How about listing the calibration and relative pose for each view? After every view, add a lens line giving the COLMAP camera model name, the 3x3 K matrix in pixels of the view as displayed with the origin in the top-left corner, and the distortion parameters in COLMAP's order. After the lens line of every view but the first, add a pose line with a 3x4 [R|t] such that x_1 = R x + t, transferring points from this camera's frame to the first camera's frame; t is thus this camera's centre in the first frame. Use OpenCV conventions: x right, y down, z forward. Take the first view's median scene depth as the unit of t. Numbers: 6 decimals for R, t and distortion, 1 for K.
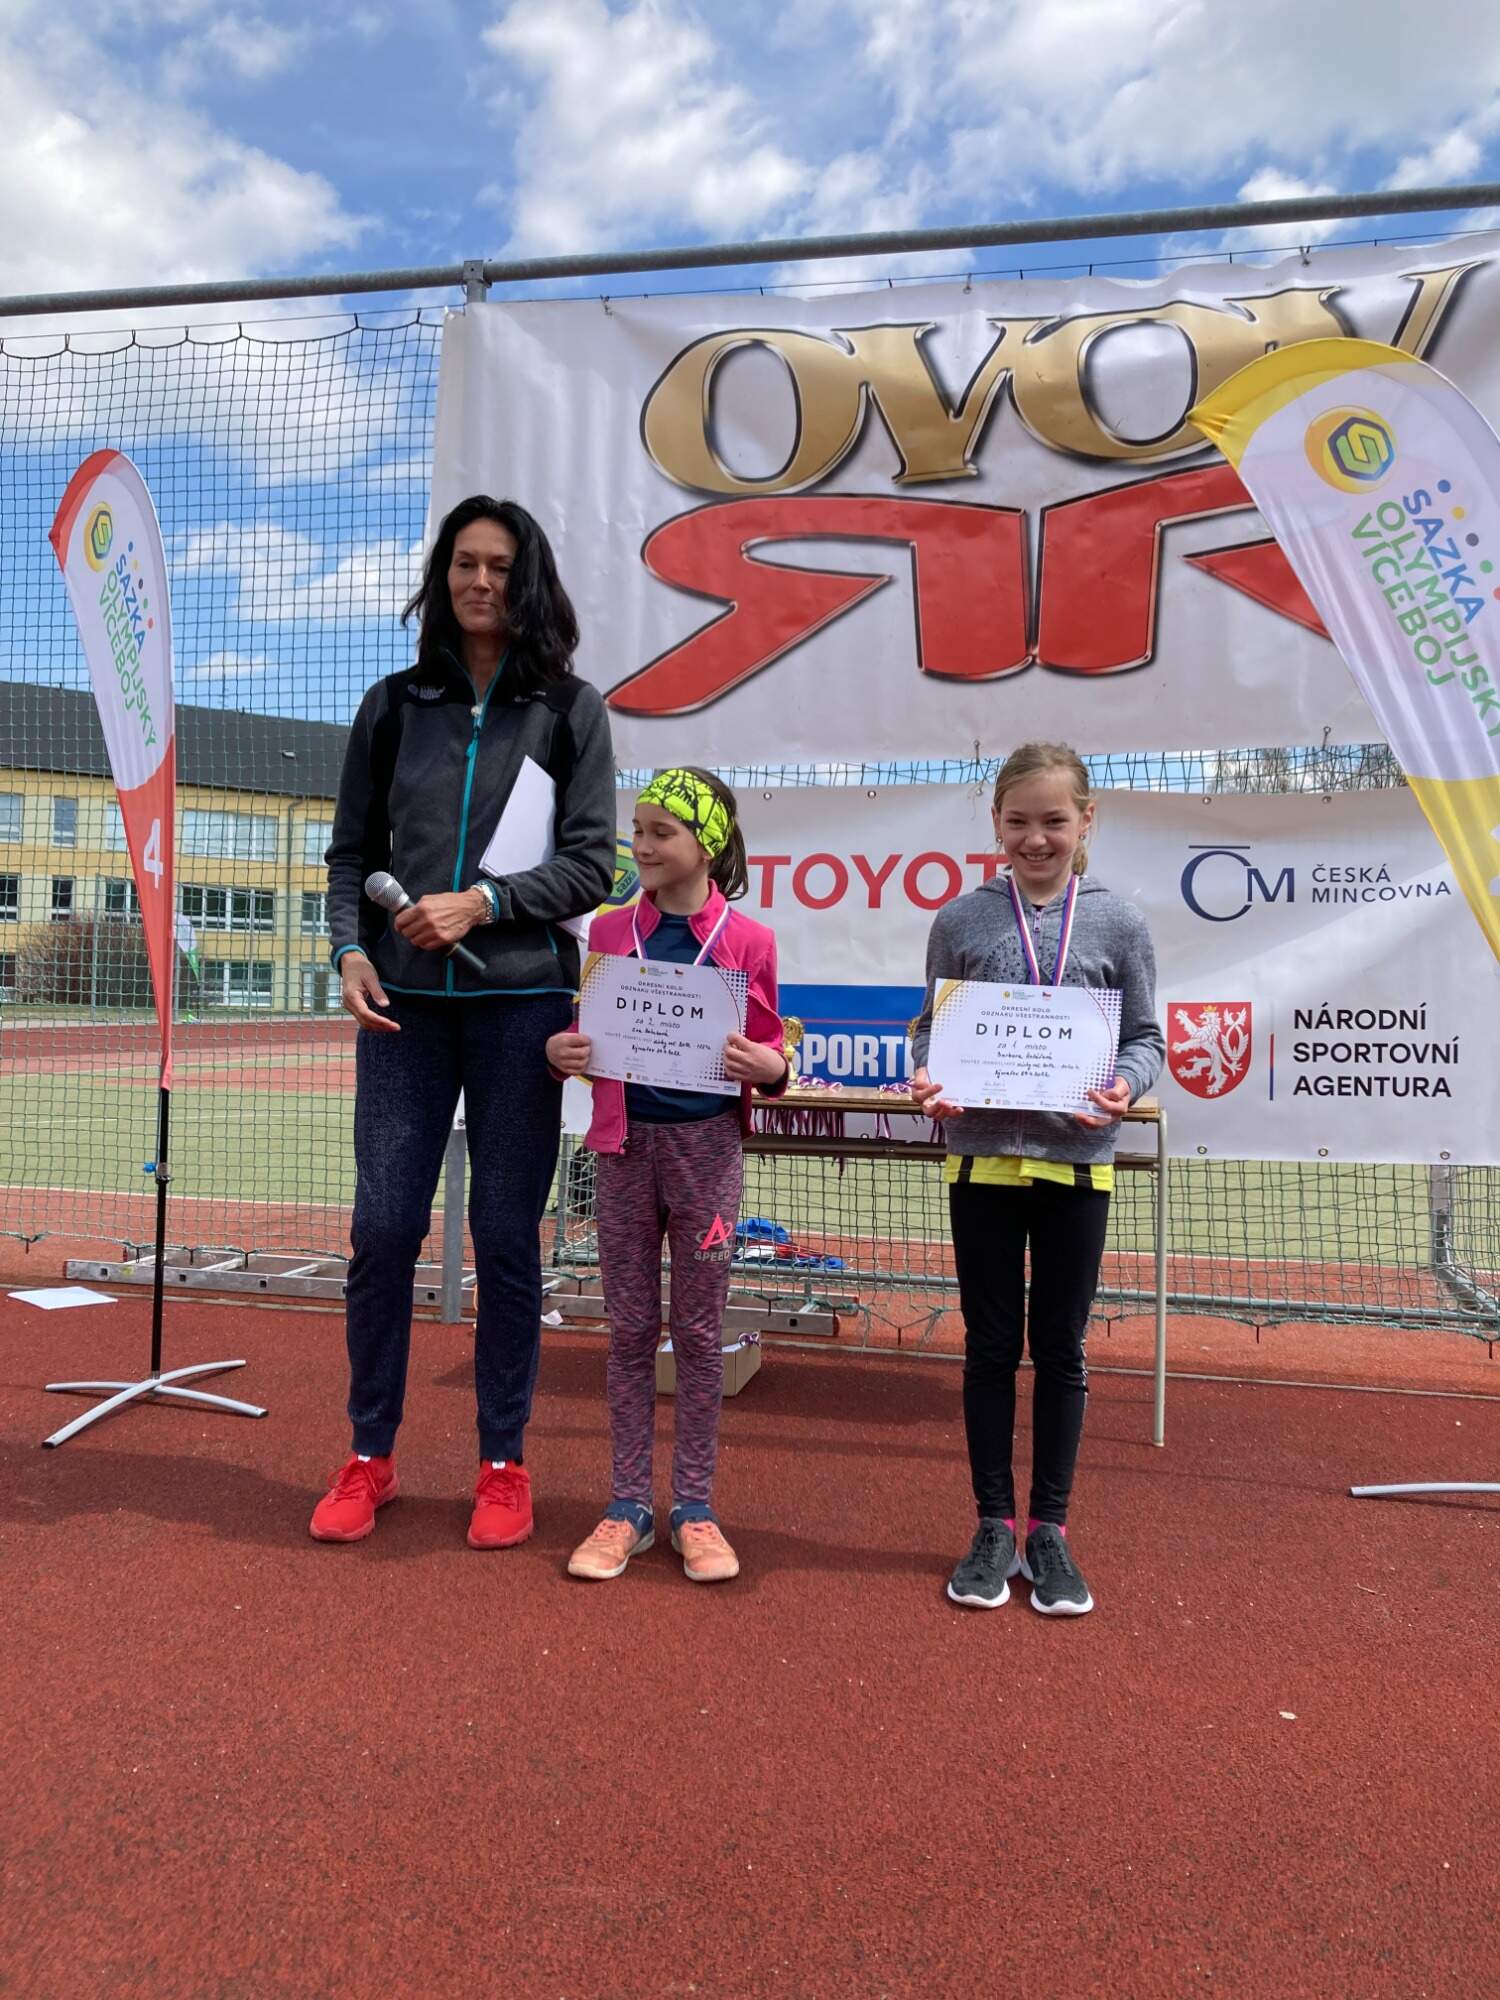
lens RADIAL K [[1636.1, 0, 690.9], [0, 1636.1, 993.0], [0, 0, 1]] dist [-0.050209, 0.084729]
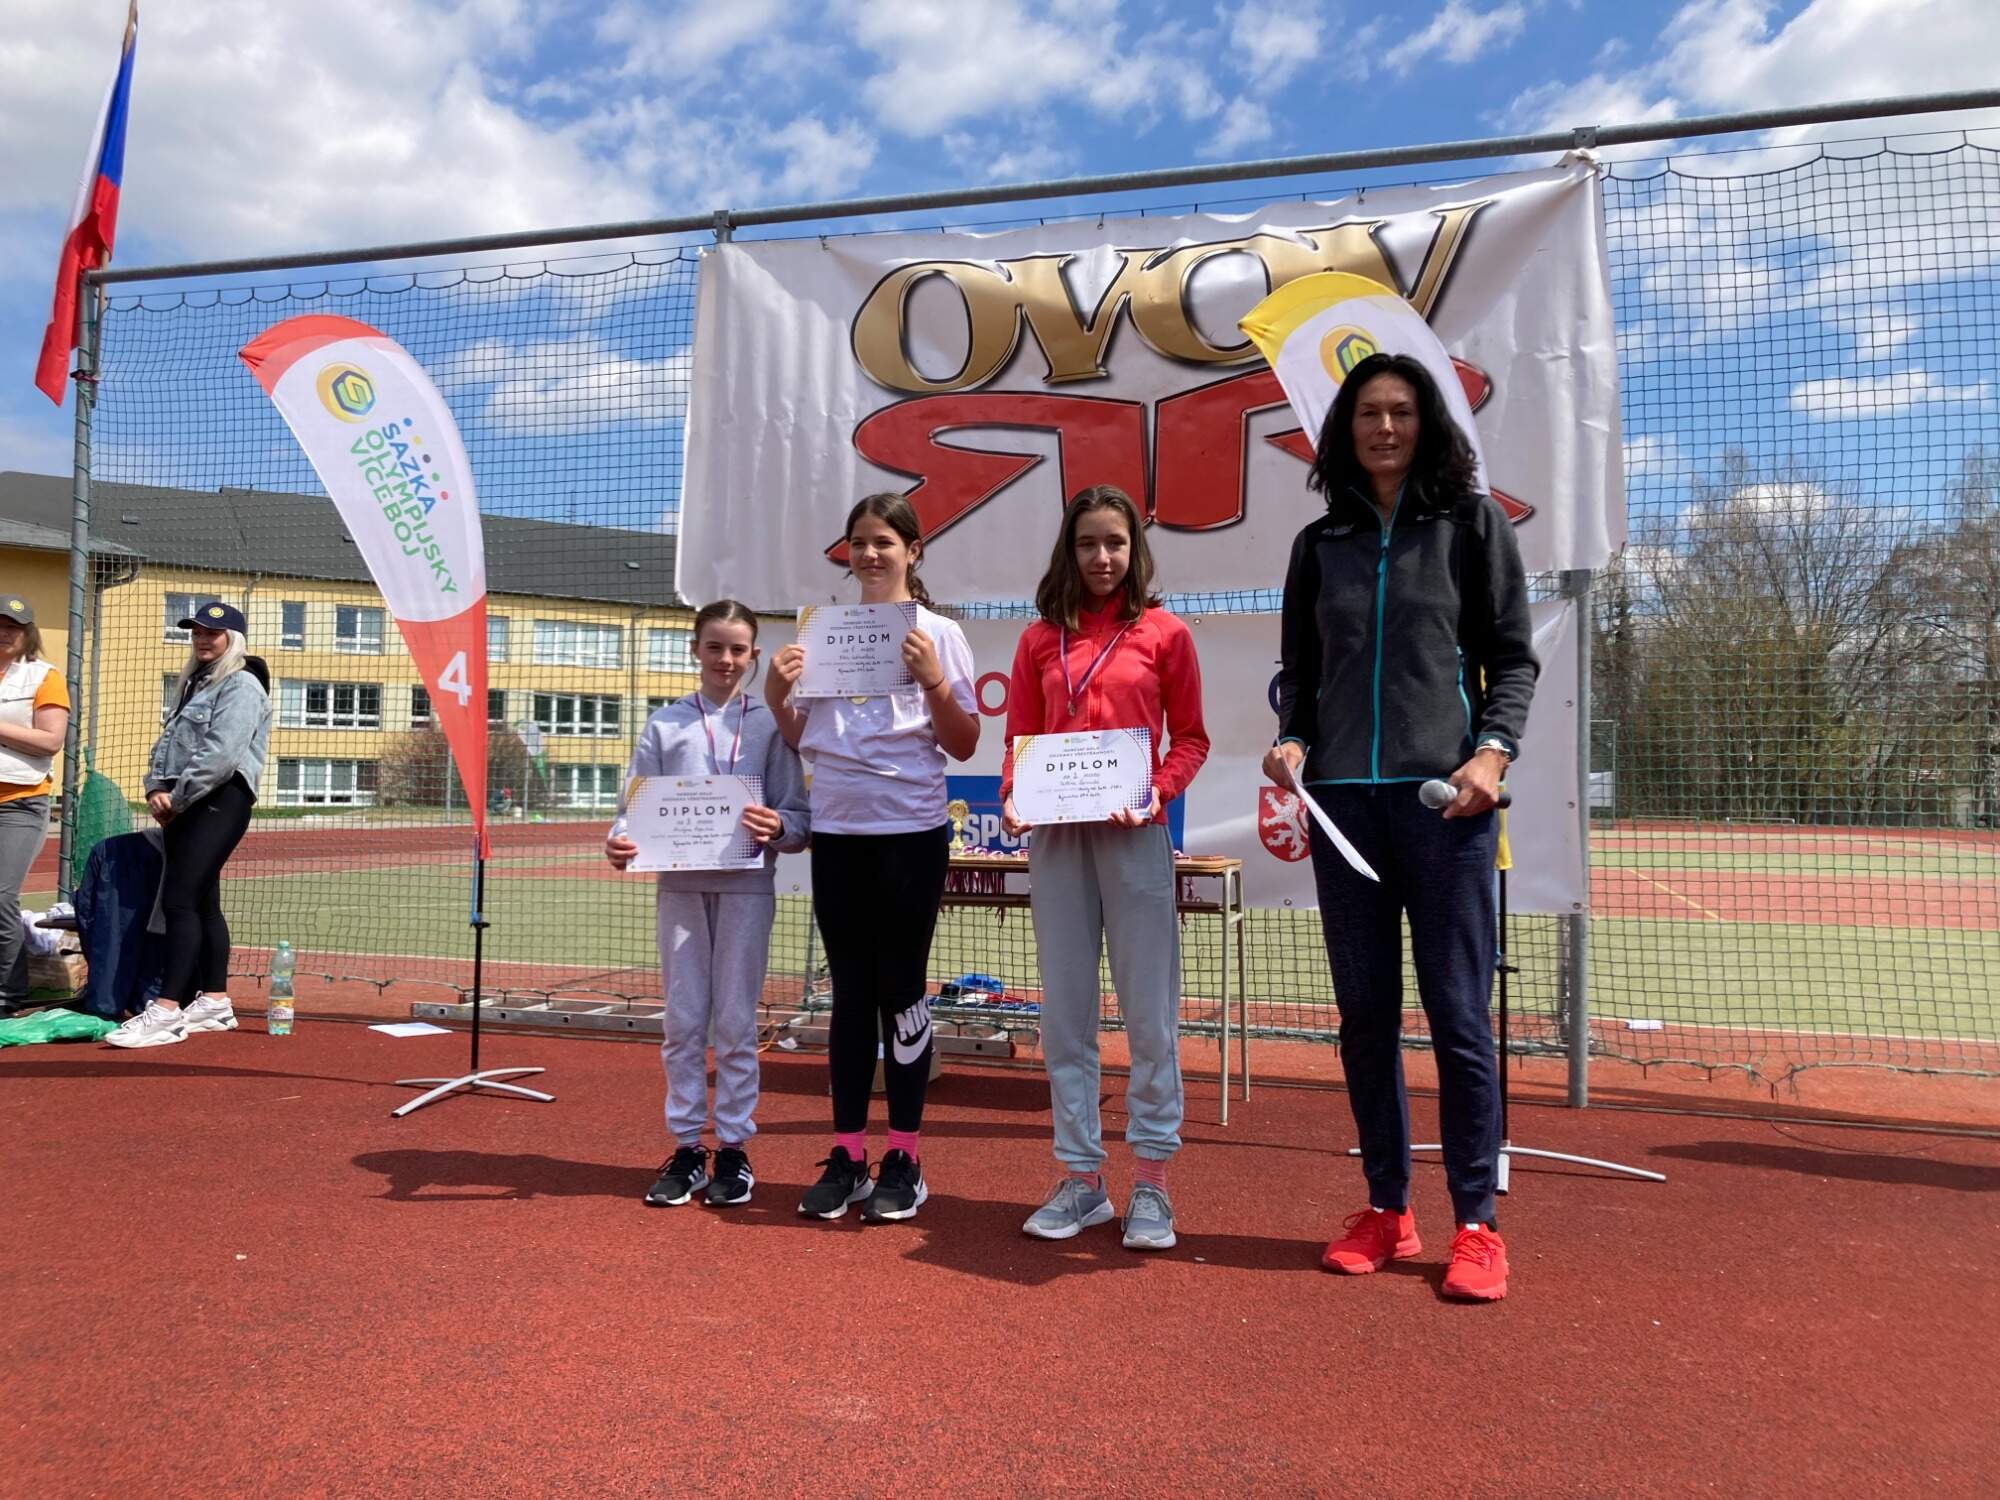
lens RADIAL K [[1624.8, 0, 935.4], [0, 1624.8, 757.2], [0, 0, 1]] dist [0.021442, -0.010305]
pose [[0.997867, -0.016858, -0.063062, 0.116823], [0.015617, 0.999676, -0.020115, 0.003963], [0.063380, 0.019087, 0.997807, -0.271643]]
